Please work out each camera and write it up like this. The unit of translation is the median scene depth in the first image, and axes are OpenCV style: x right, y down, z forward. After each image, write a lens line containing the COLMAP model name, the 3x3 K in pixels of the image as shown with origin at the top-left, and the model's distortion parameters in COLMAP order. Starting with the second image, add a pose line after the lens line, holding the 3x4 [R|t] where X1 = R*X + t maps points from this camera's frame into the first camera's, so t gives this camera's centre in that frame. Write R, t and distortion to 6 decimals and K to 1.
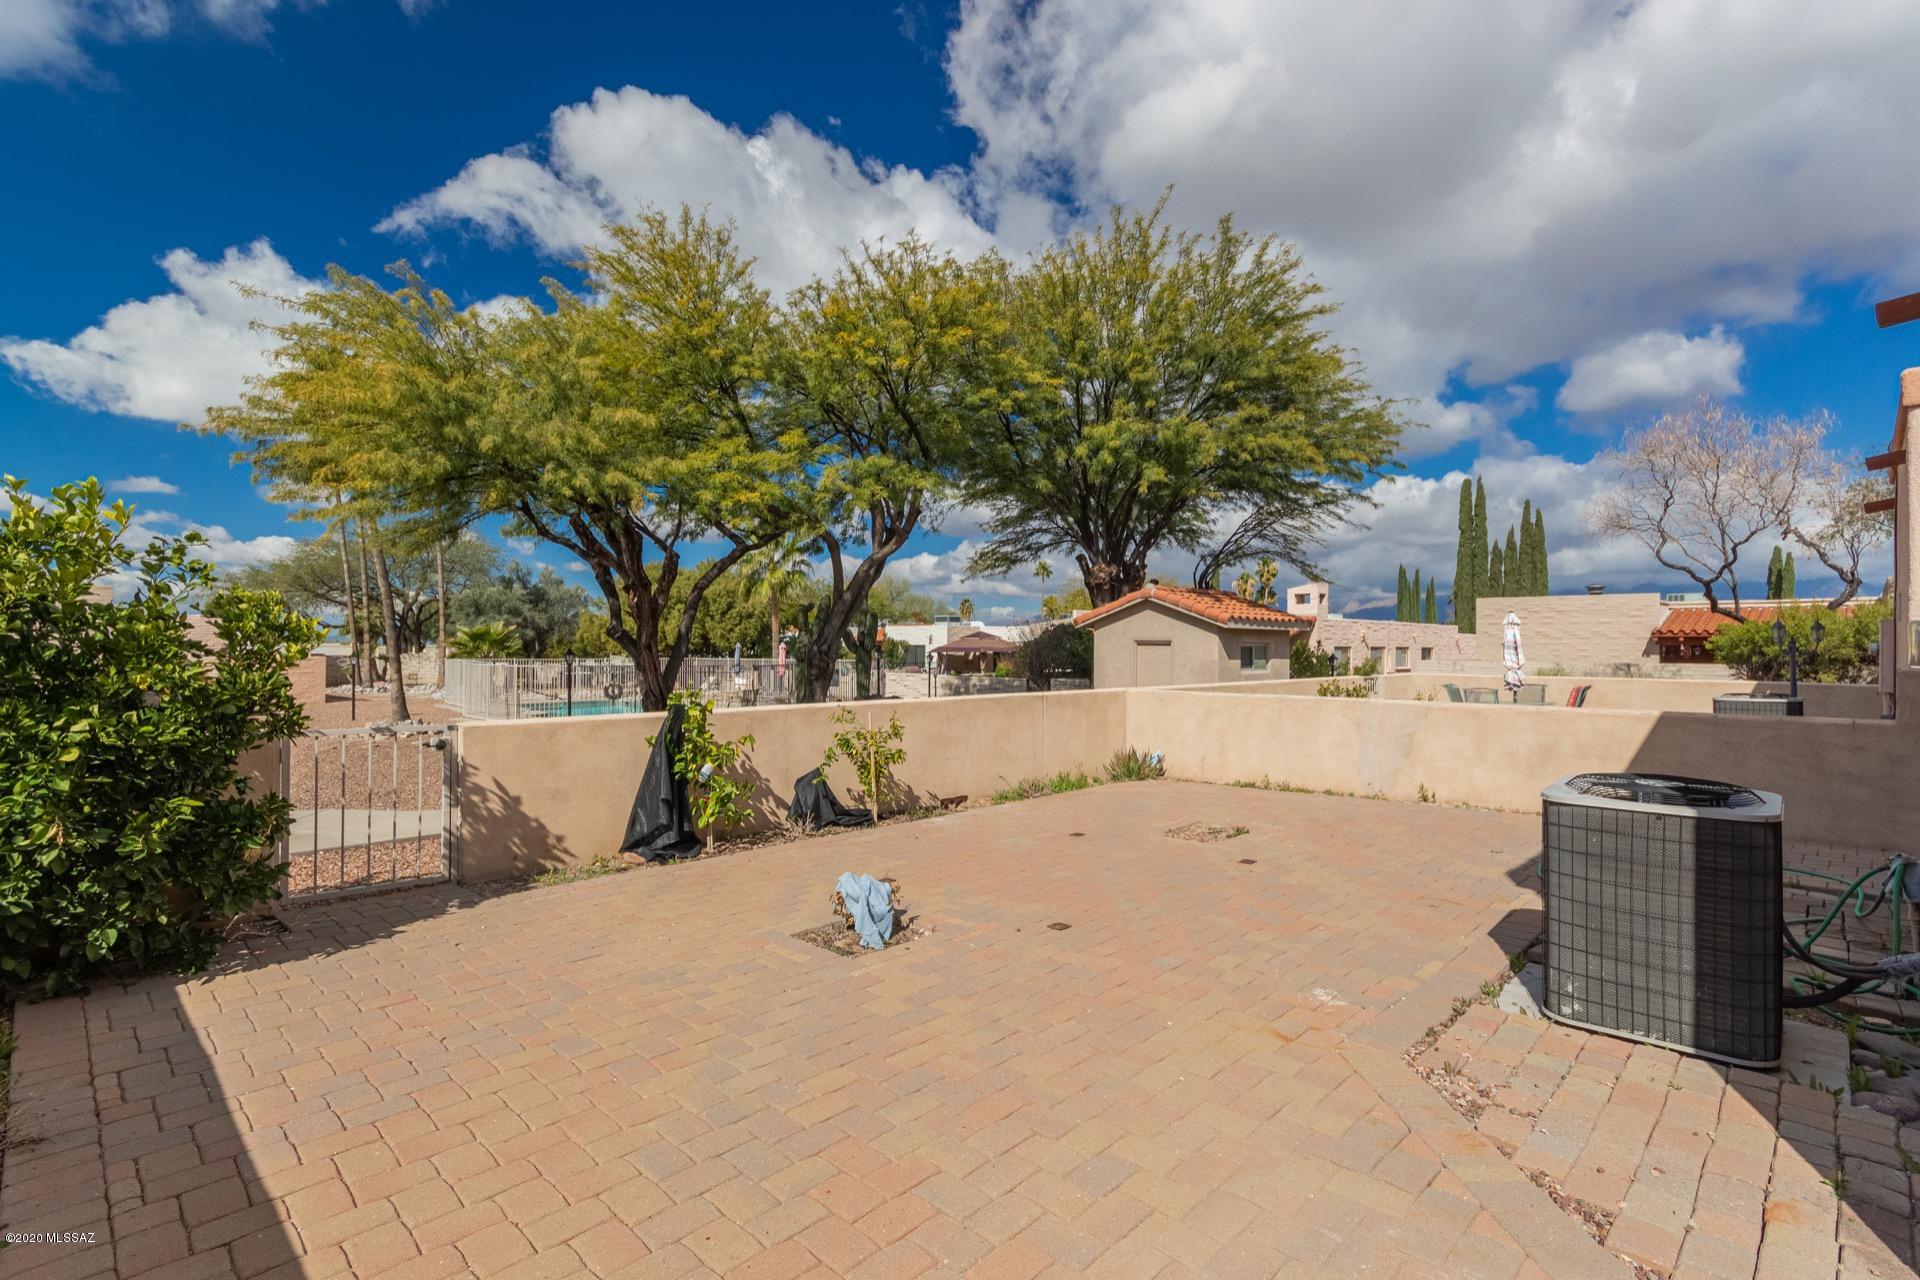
lens RADIAL K [[885.2, 0, 959.0], [0, 885.2, 644.1], [0, 0, 1]] dist [0.006949, 0.001820]
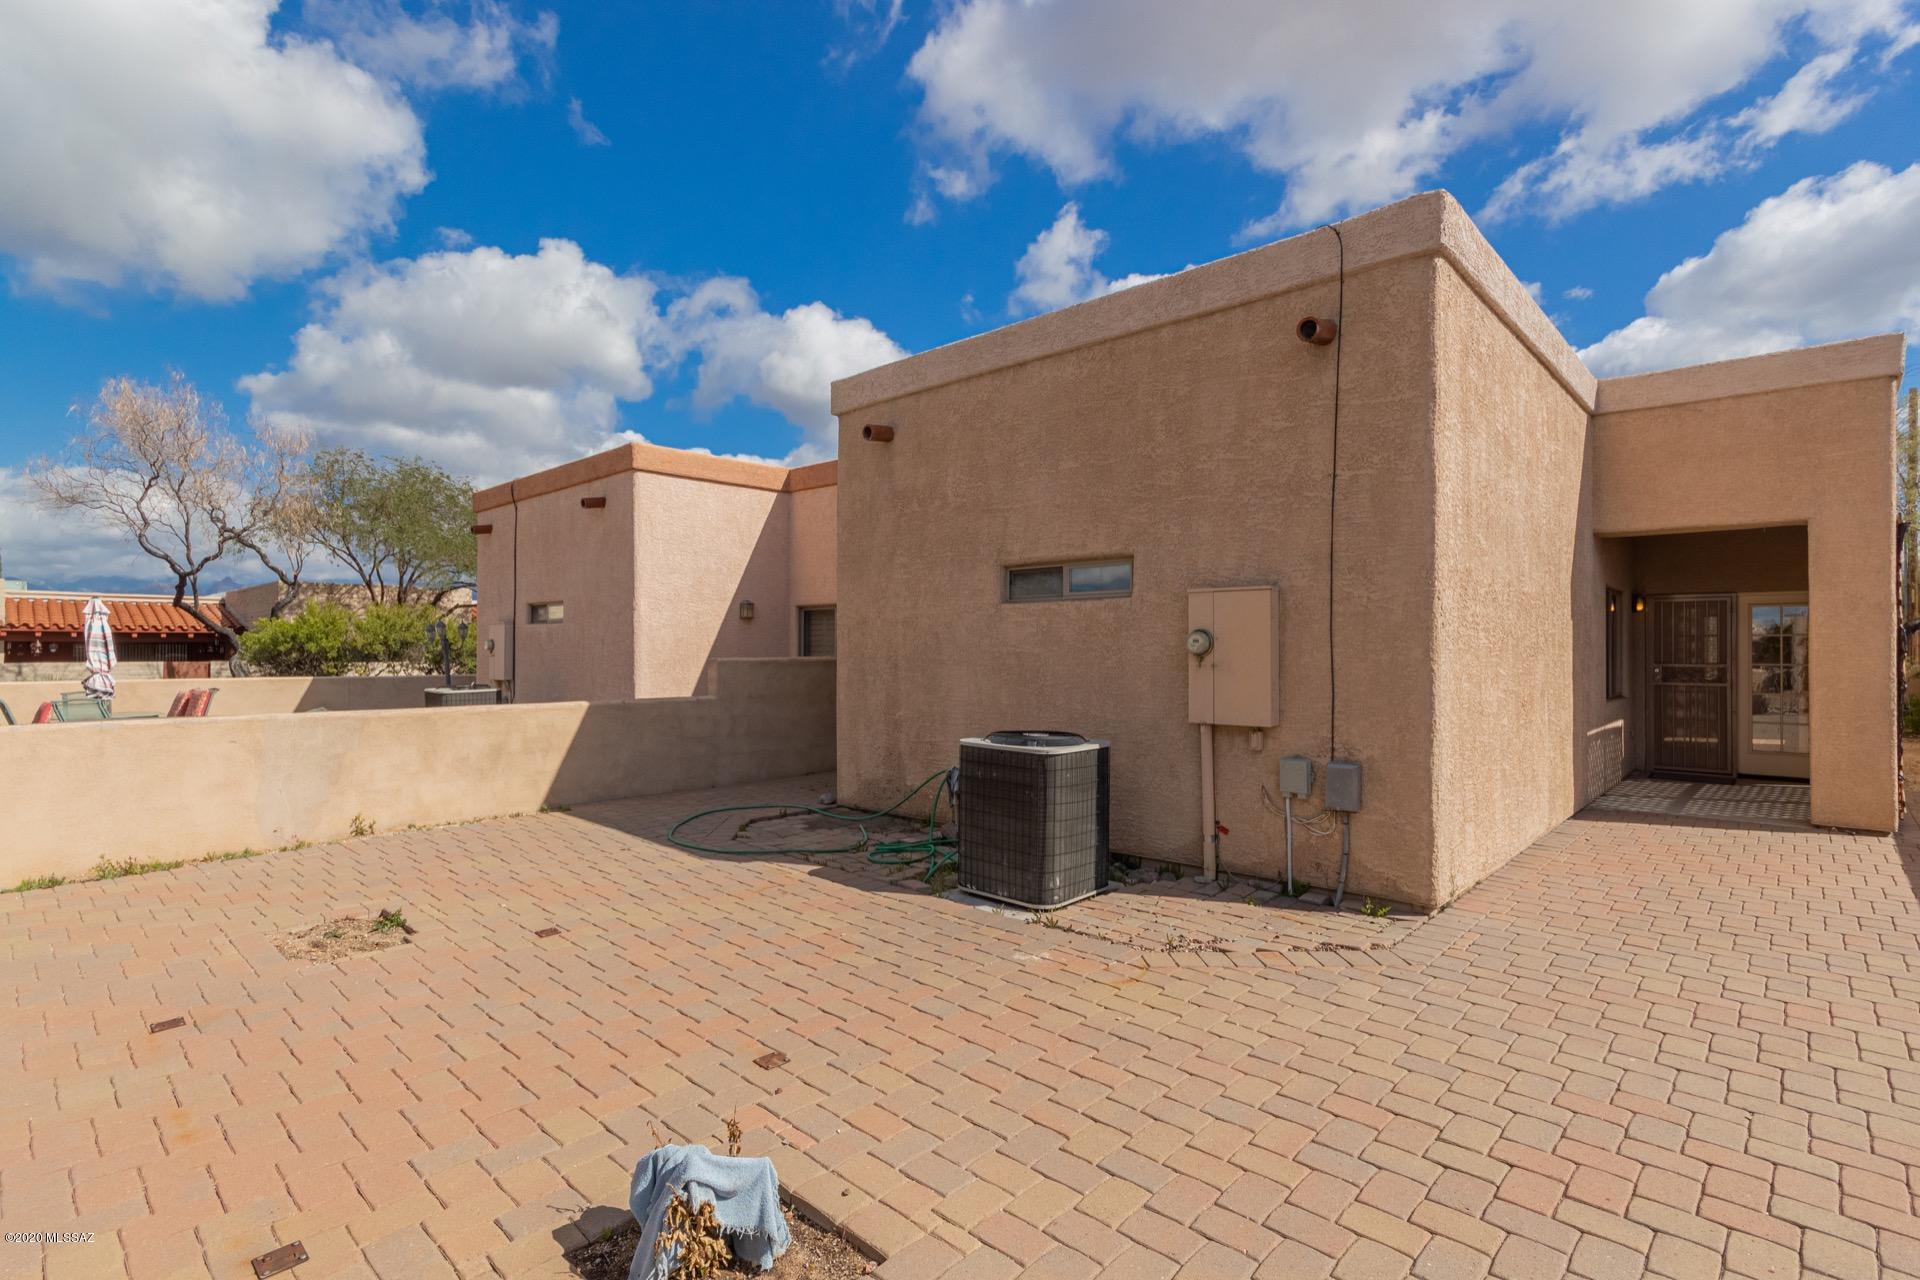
lens RADIAL K [[885.2, 0, 967.6], [0, 885.2, 644.5], [0, 0, 1]] dist [0.006949, 0.001820]
pose [[0.010964, -0.004965, 0.999928, -0.277297], [-0.000799, 0.999987, 0.004974, -0.003269], [-0.999940, -0.000854, 0.010960, 0.411803]]
